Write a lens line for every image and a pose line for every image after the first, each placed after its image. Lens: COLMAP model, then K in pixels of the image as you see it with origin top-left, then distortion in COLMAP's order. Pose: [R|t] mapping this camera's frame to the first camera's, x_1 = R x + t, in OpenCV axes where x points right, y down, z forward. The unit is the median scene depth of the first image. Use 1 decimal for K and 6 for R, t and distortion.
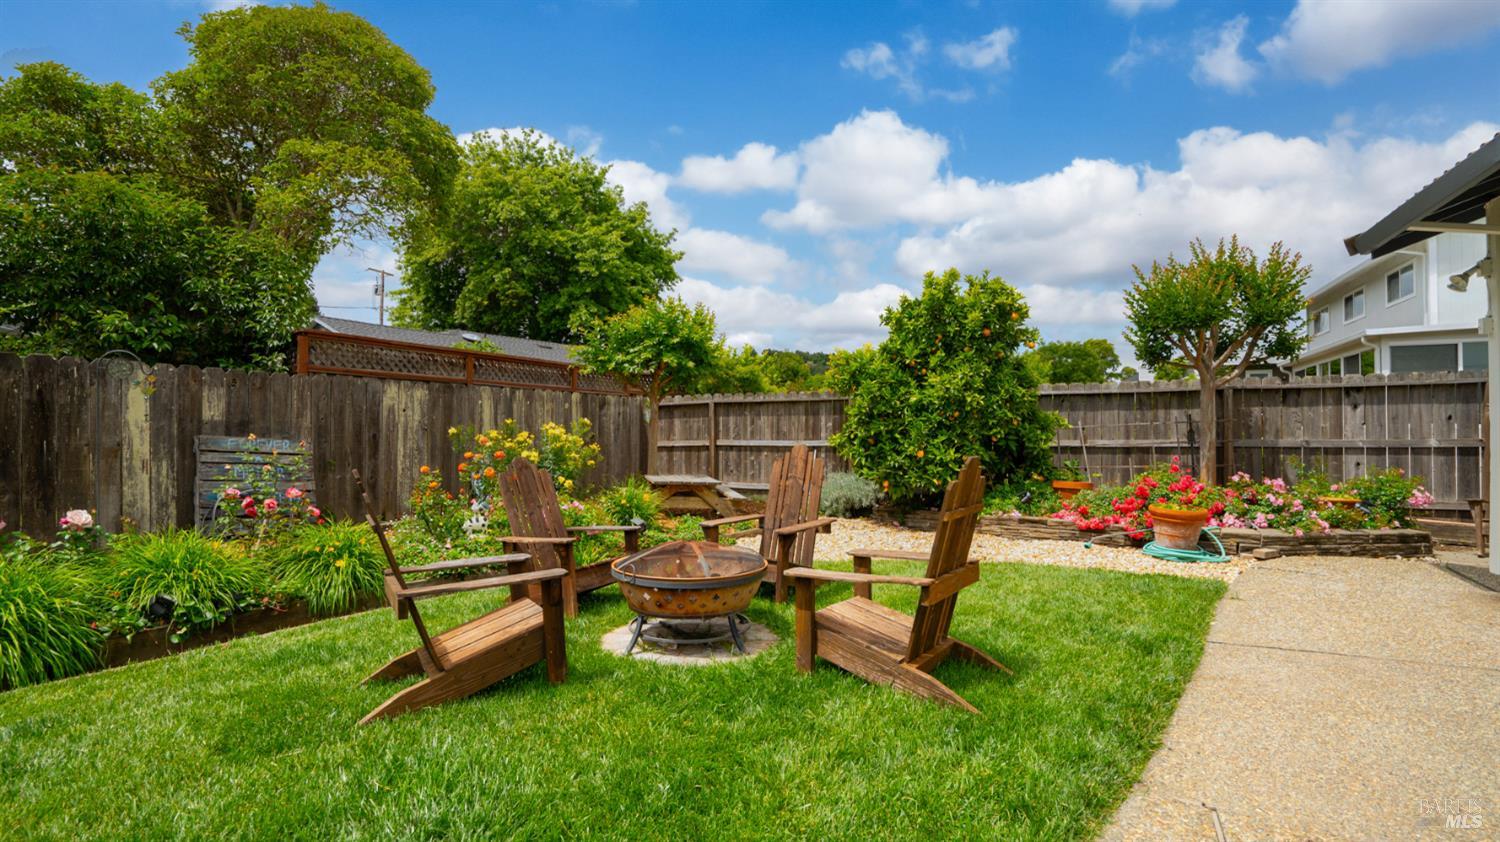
lens RADIAL K [[723.9, 0, 750.0], [0, 723.9, 421.0], [0, 0, 1]] dist [-0.000598, -0.000020]
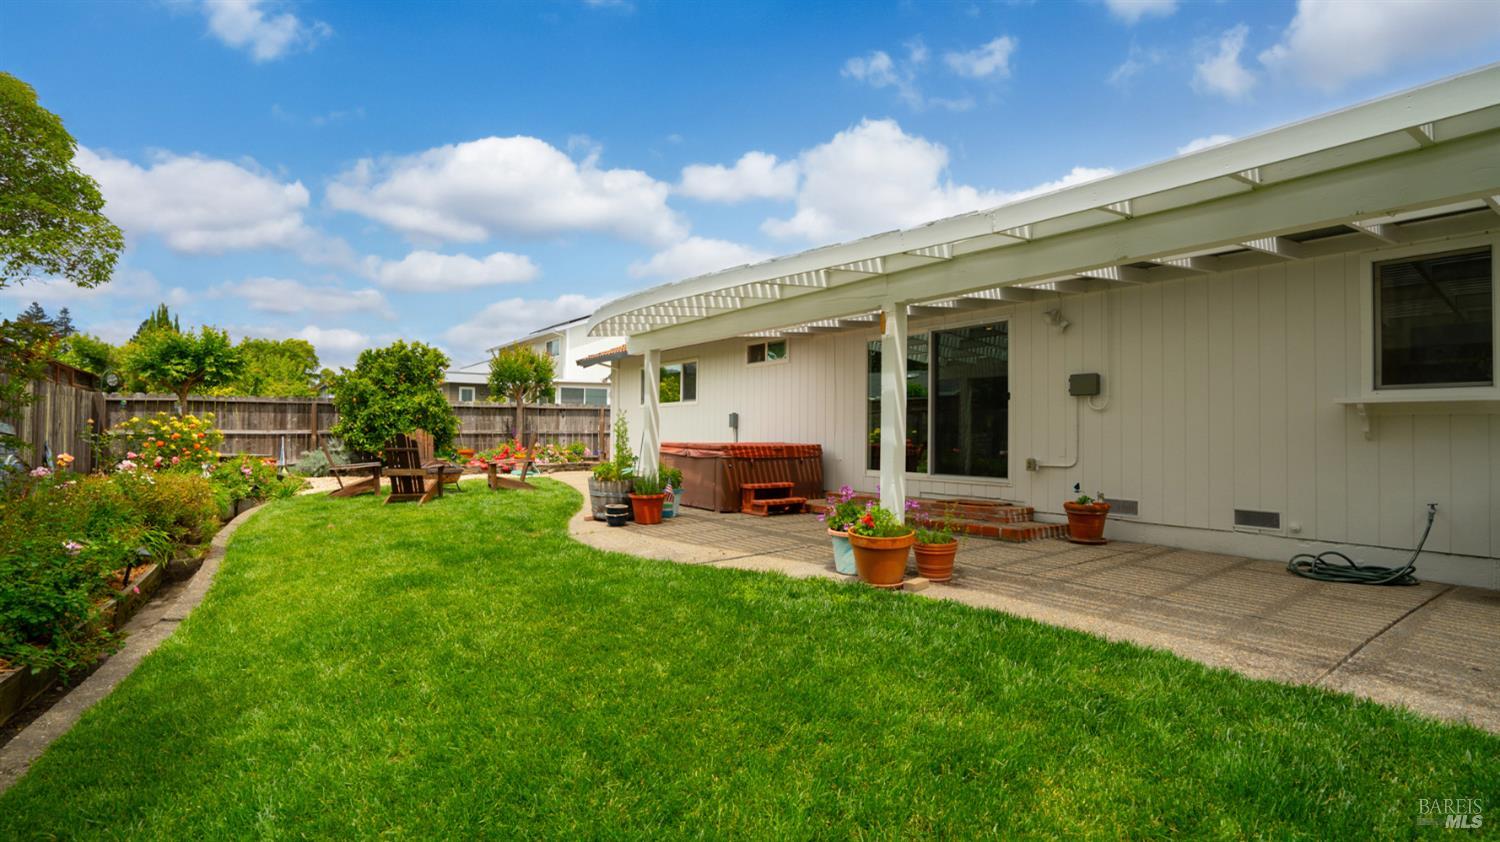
lens RADIAL K [[695.5, 0, 750.0], [0, 695.5, 421.0], [0, 0, 1]] dist [-0.000015, -0.000010]
pose [[0.486185, 0.017993, 0.873671, -0.812425], [-0.020001, 0.999755, -0.009459, 0.003316], [-0.873627, -0.012876, 0.486426, -0.617999]]
